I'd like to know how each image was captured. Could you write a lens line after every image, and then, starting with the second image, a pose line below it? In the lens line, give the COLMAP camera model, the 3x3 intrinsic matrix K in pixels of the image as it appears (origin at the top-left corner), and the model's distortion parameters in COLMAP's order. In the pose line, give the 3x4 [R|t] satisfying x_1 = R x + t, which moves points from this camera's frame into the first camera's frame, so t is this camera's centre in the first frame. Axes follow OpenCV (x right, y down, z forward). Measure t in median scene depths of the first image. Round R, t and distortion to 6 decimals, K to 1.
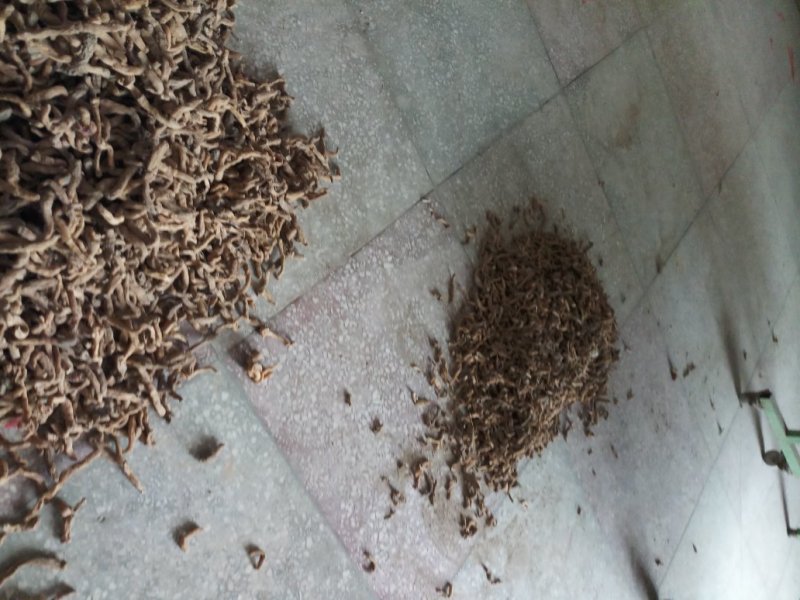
lens RADIAL K [[719.8, 0, 407.2], [0, 719.8, 285.6], [0, 0, 1]] dist [0.062999, -0.097559]
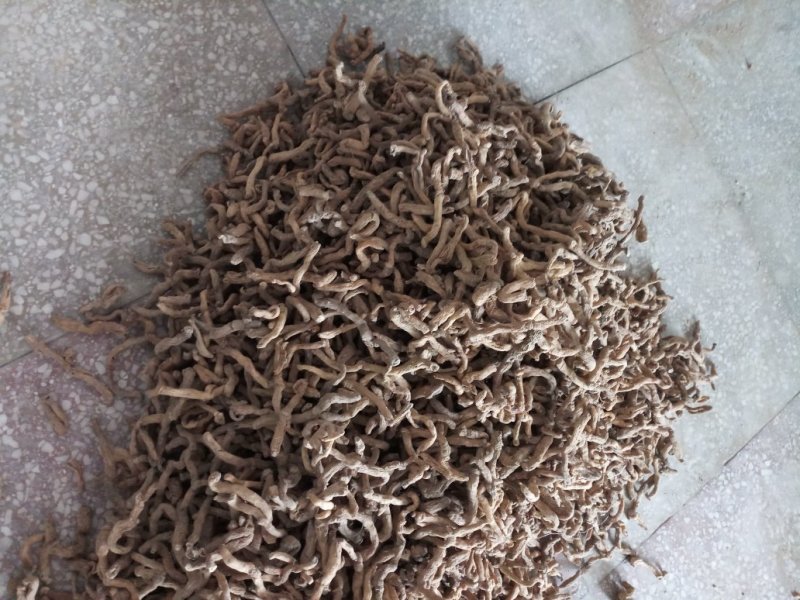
lens RADIAL K [[719.8, 0, 383.5], [0, 719.8, 288.0], [0, 0, 1]] dist [0.062999, -0.097559]
pose [[0.933580, 0.024749, -0.357512, -0.190251], [-0.049640, 0.996926, -0.060614, -0.221347], [0.354913, 0.074335, 0.931939, 0.019792]]
